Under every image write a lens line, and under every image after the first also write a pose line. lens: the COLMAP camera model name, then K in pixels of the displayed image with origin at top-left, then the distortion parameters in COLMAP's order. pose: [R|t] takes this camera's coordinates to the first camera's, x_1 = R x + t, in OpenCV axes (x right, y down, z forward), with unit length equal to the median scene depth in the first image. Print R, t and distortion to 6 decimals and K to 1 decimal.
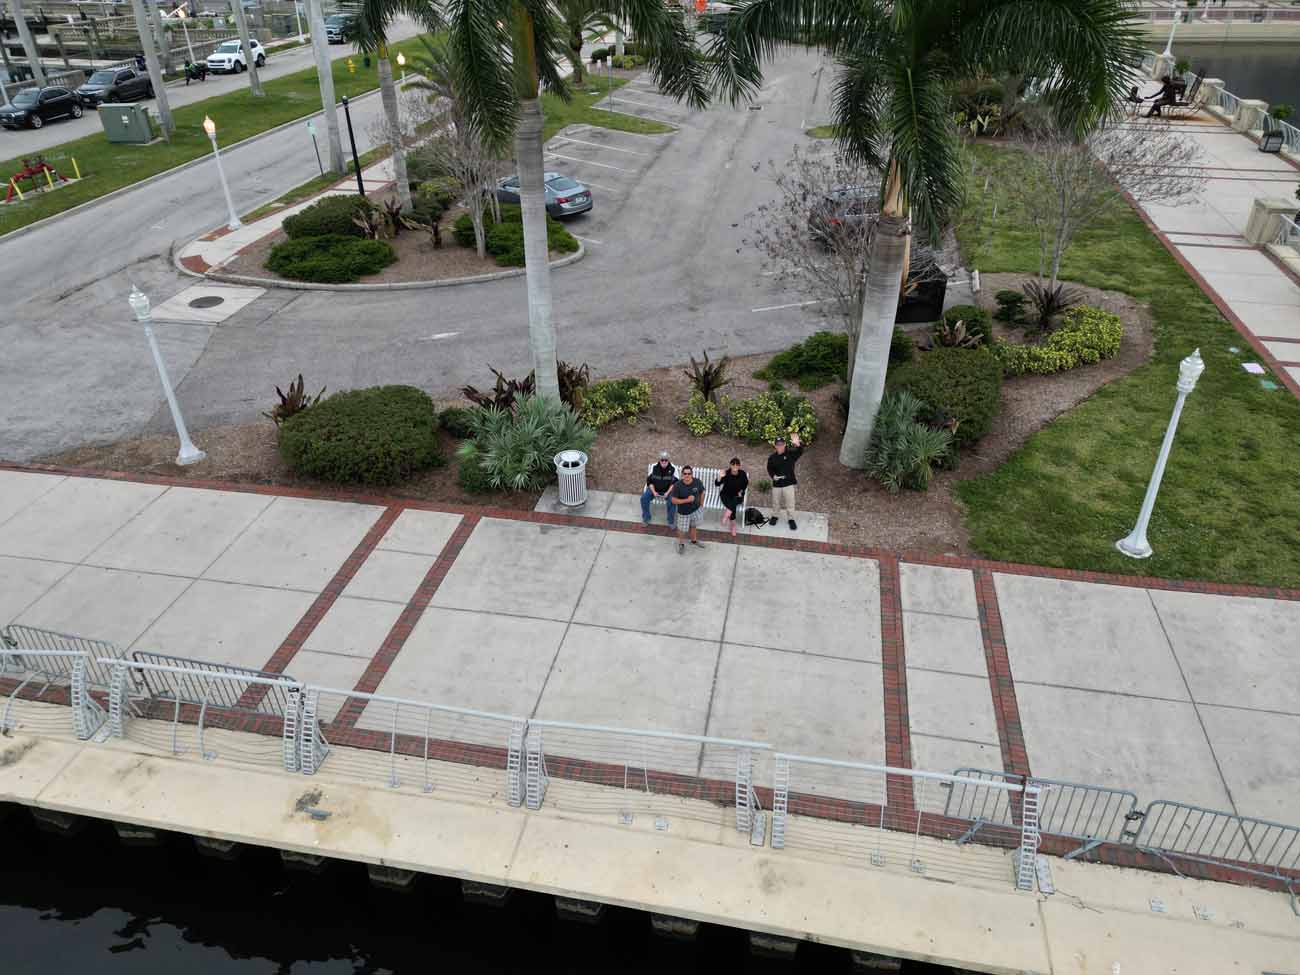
lens RADIAL K [[934.3, 0, 650.0], [0, 934.3, 485.6], [0, 0, 1]] dist [0.062426, -0.057403]
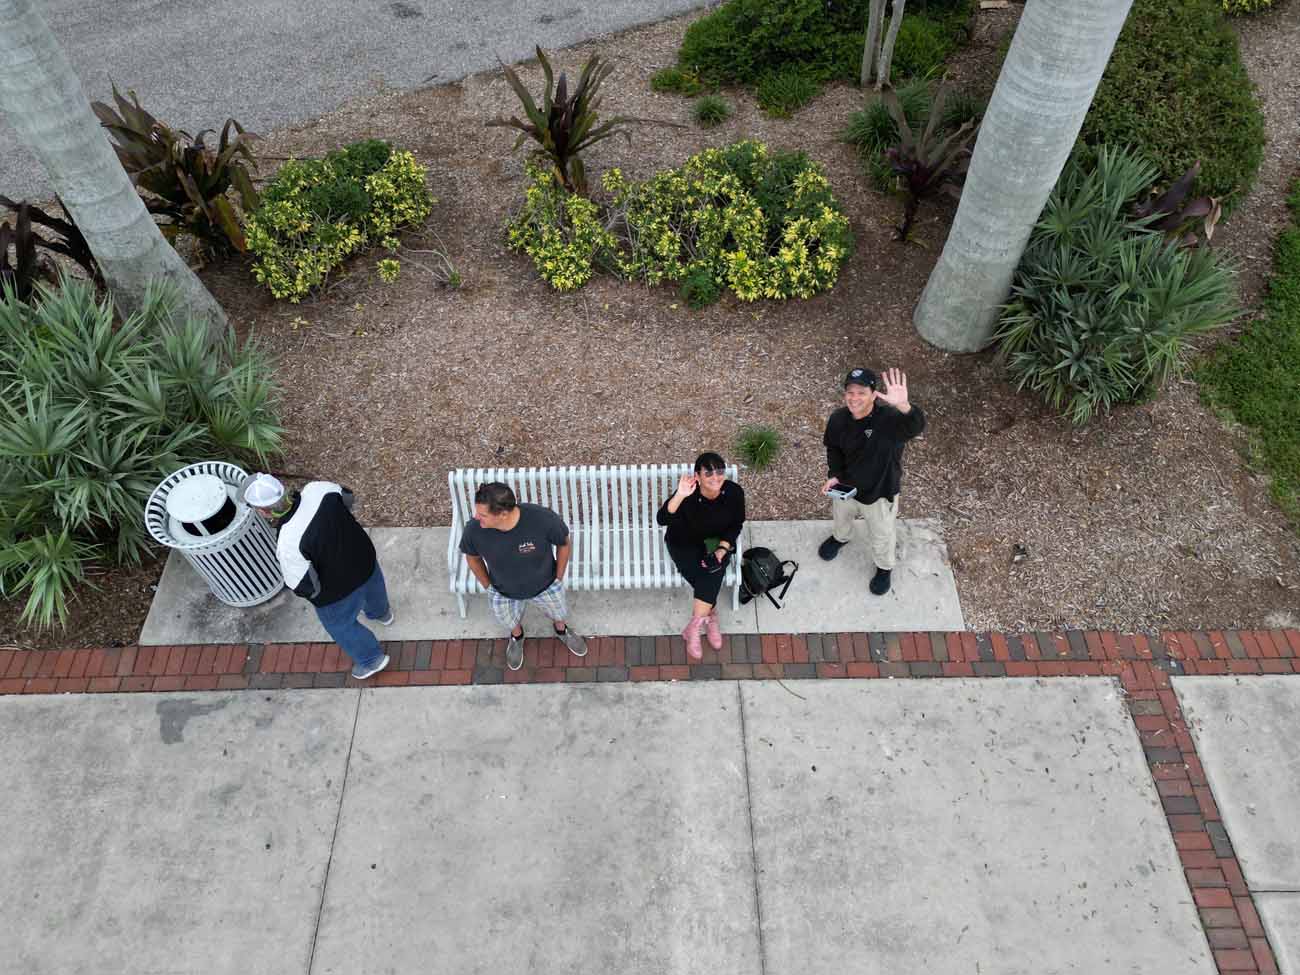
lens RADIAL K [[934.3, 0, 650.5], [0, 934.3, 493.8], [0, 0, 1]] dist [0.062426, -0.057403]
pose [[0.978649, -0.162837, 0.125422, 0.025571], [0.105669, 0.921991, 0.372513, -0.129666], [-0.176297, -0.351306, 0.919513, 0.635729]]
